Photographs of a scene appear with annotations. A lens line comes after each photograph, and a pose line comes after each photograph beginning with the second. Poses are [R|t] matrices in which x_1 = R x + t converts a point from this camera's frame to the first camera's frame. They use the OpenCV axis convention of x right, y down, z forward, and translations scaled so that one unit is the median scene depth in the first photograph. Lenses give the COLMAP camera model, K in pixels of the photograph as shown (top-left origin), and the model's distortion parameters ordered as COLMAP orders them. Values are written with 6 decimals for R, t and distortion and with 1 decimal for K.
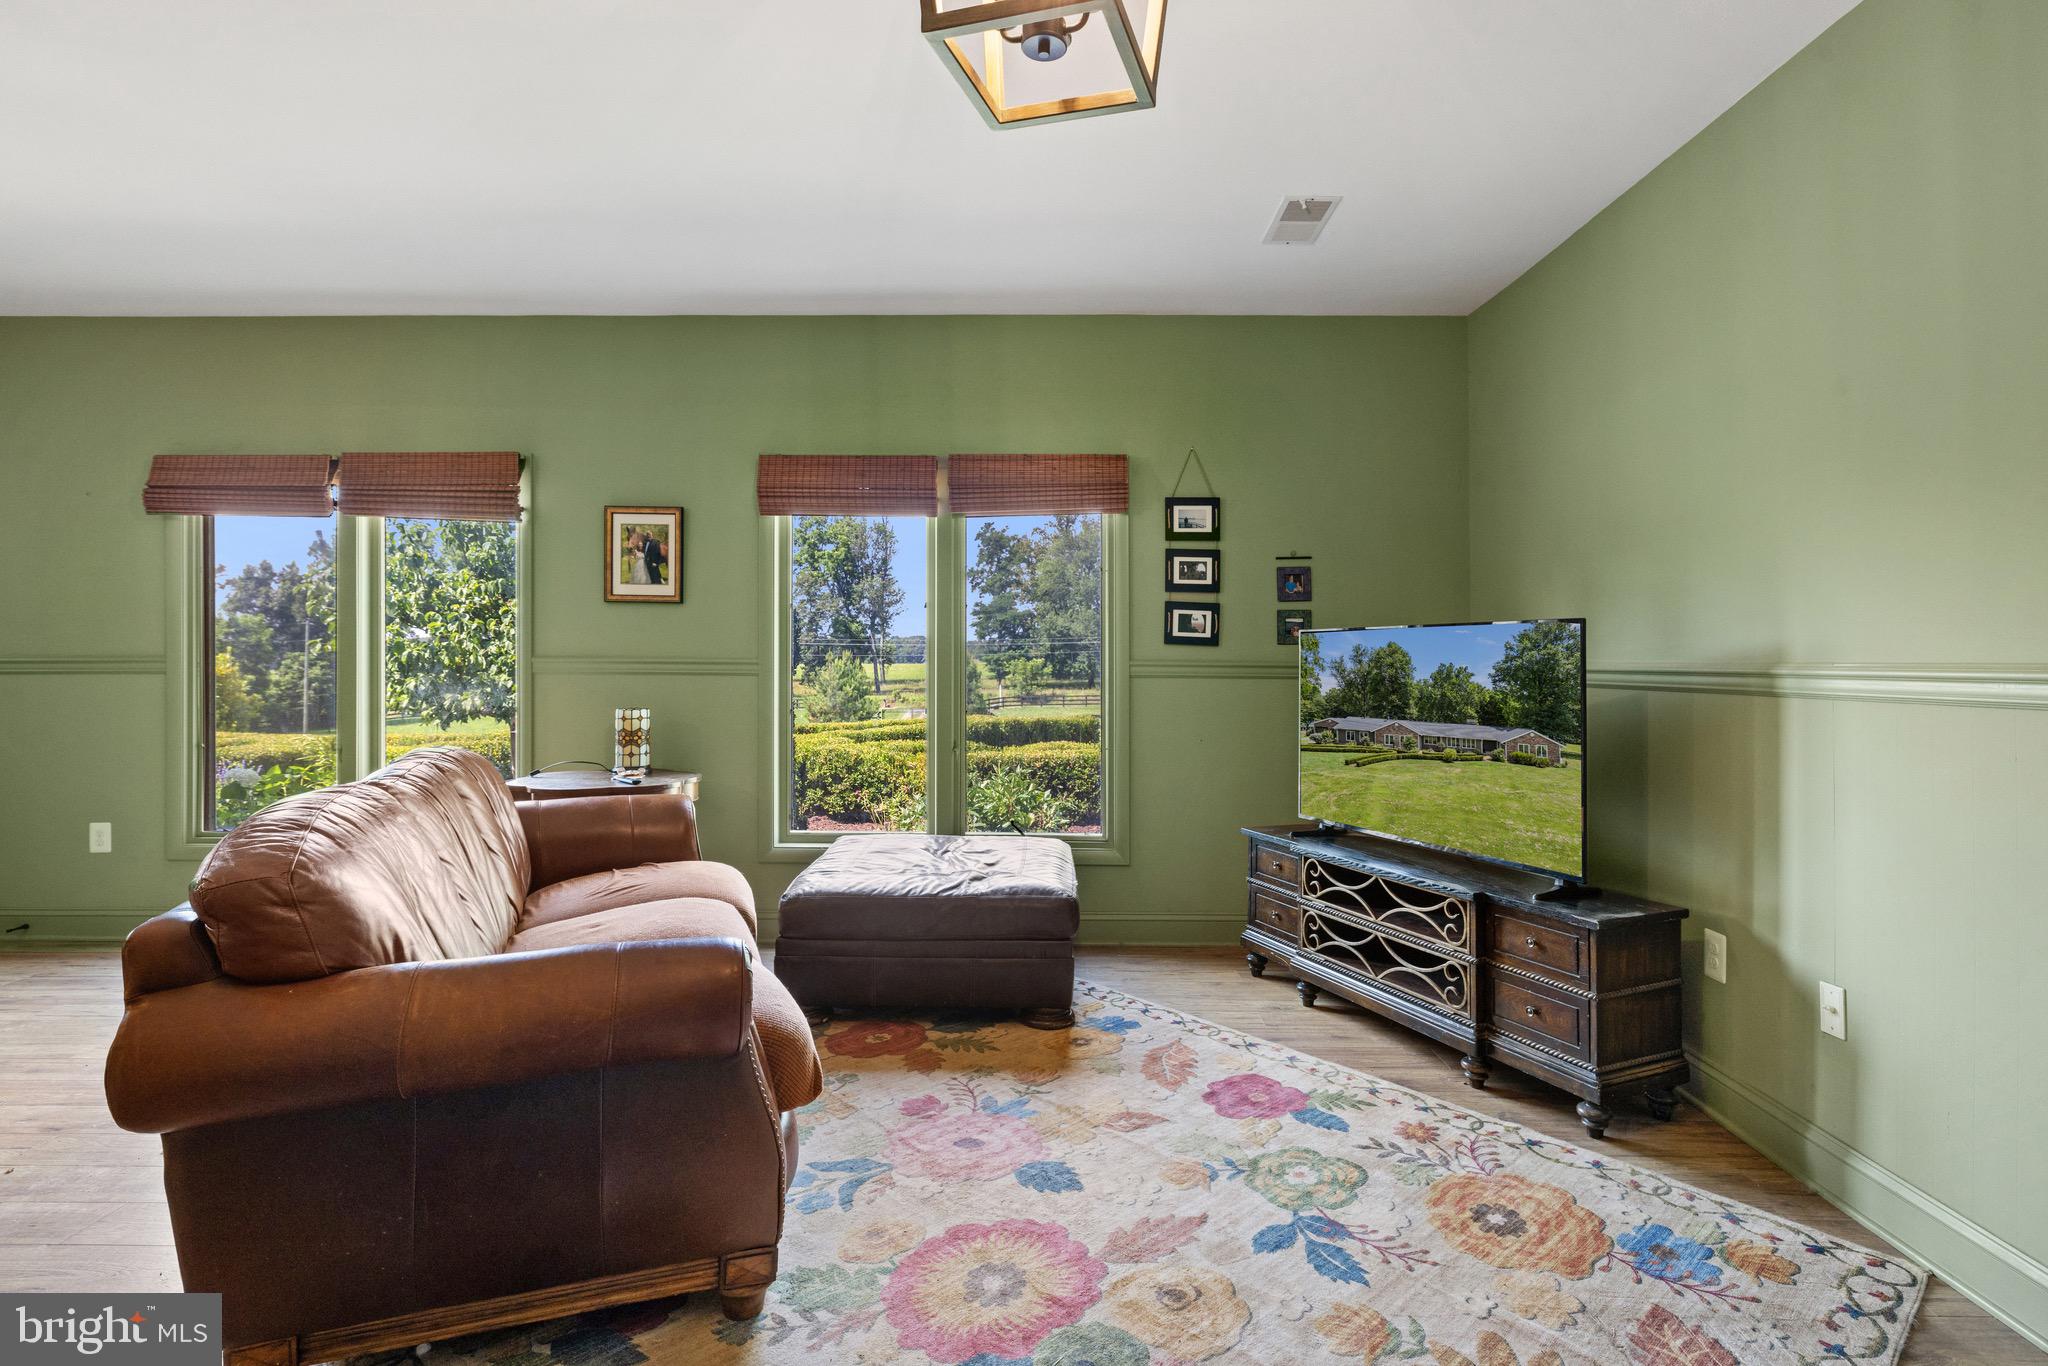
lens RADIAL K [[1064.6, 0, 1028.4], [0, 1064.6, 669.5], [0, 0, 1]] dist [0.002040, 0.000170]
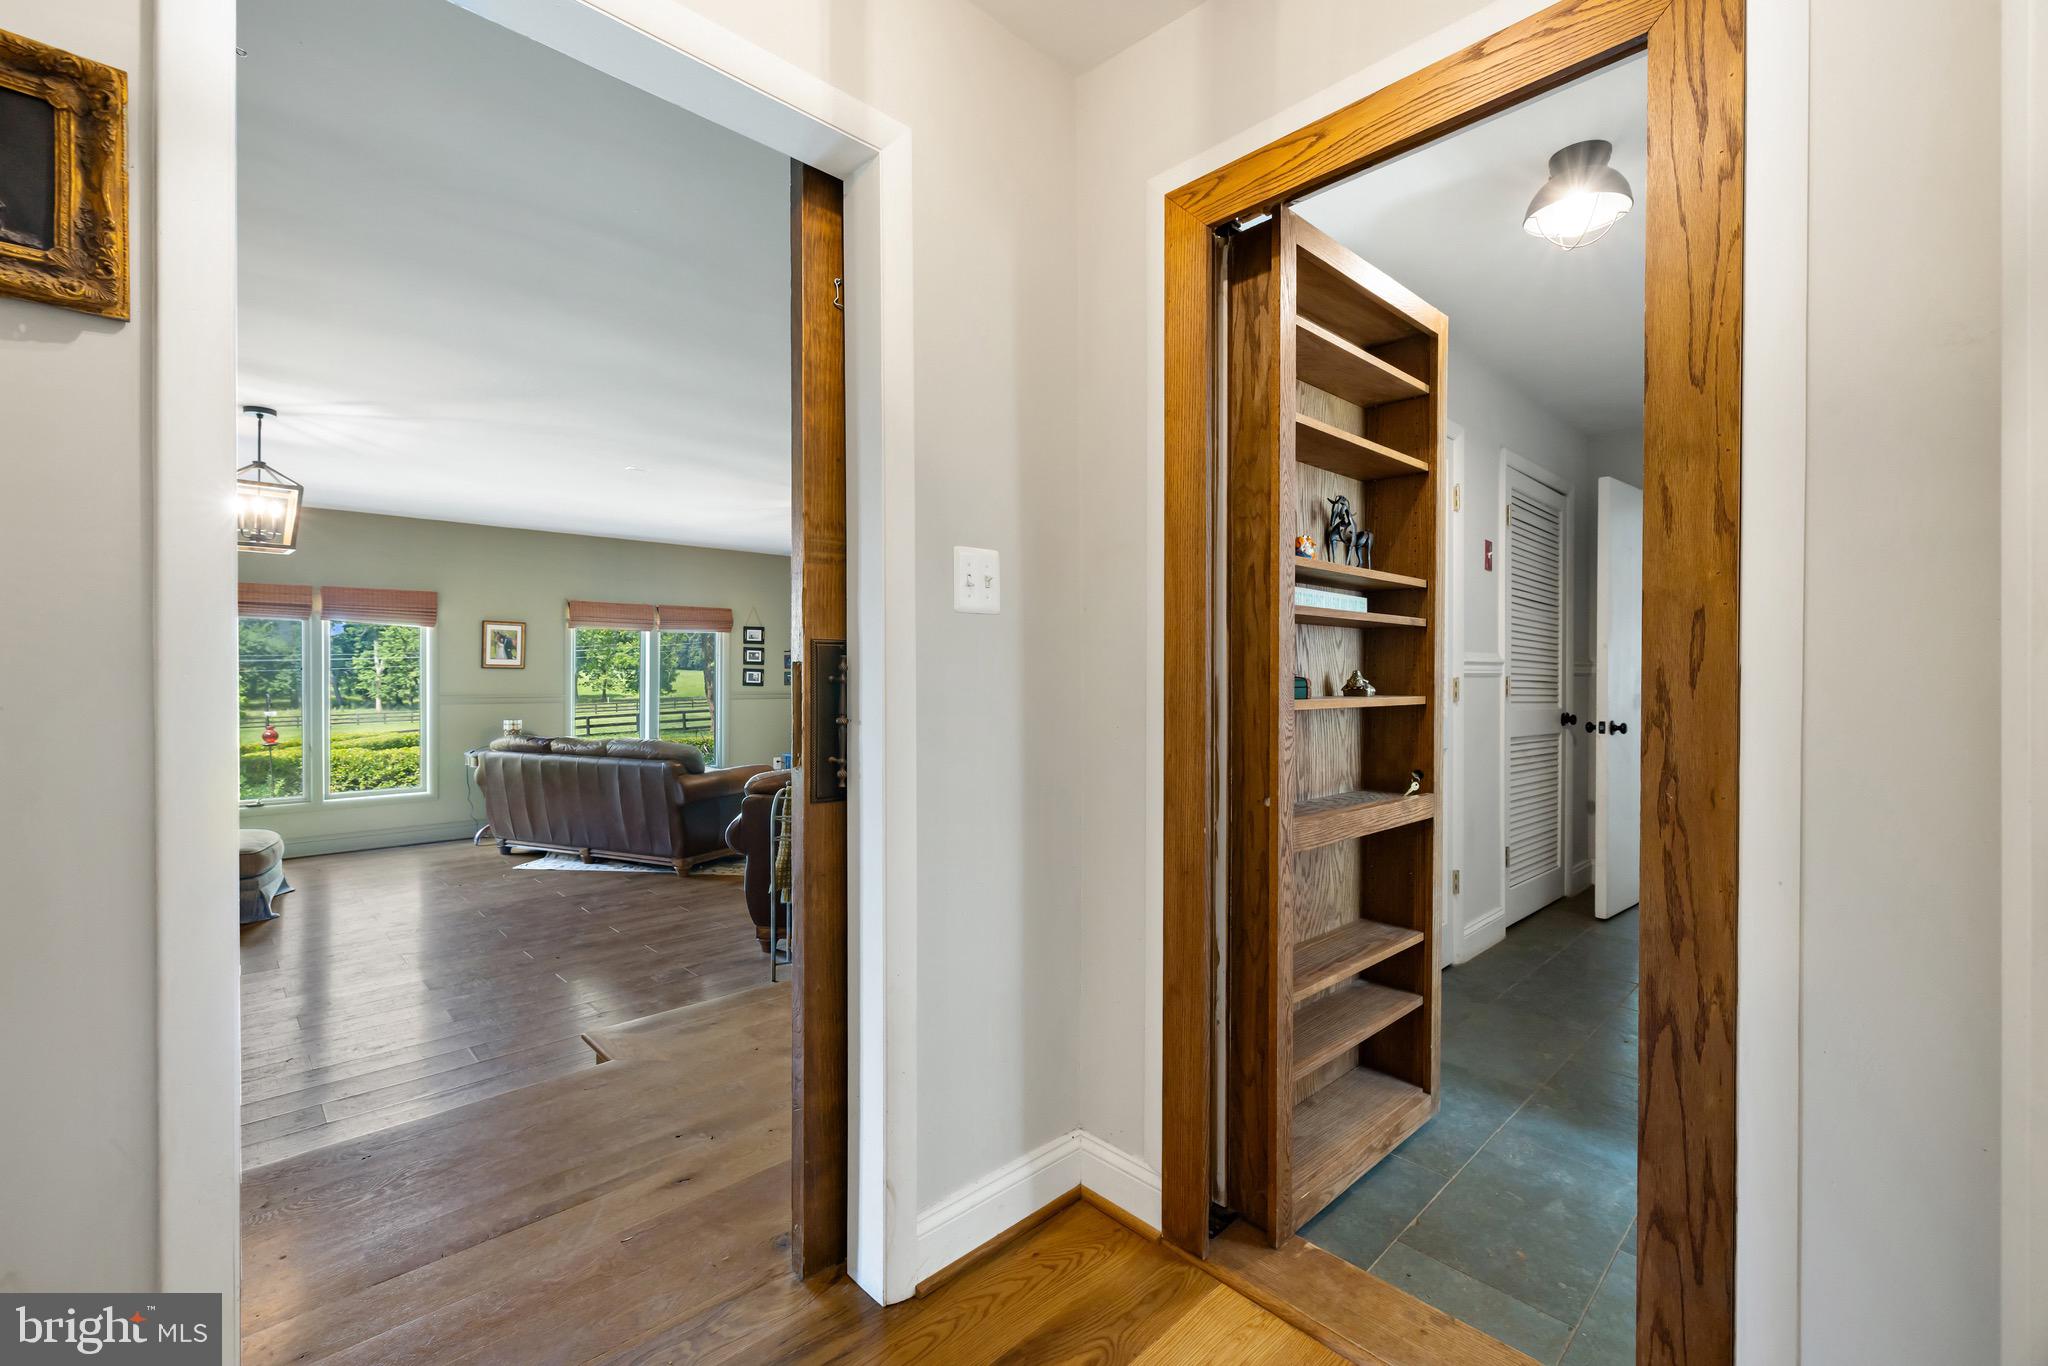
lens RADIAL K [[869.3, 0, 1015.3], [0, 869.3, 683.3], [0, 0, 1]] dist [0.013958, 0.000300]
pose [[0.728533, -0.008732, 0.684956, -0.794680], [0.009646, 0.999950, 0.002487, -0.028437], [-0.684943, 0.004795, 0.728581, -0.898632]]
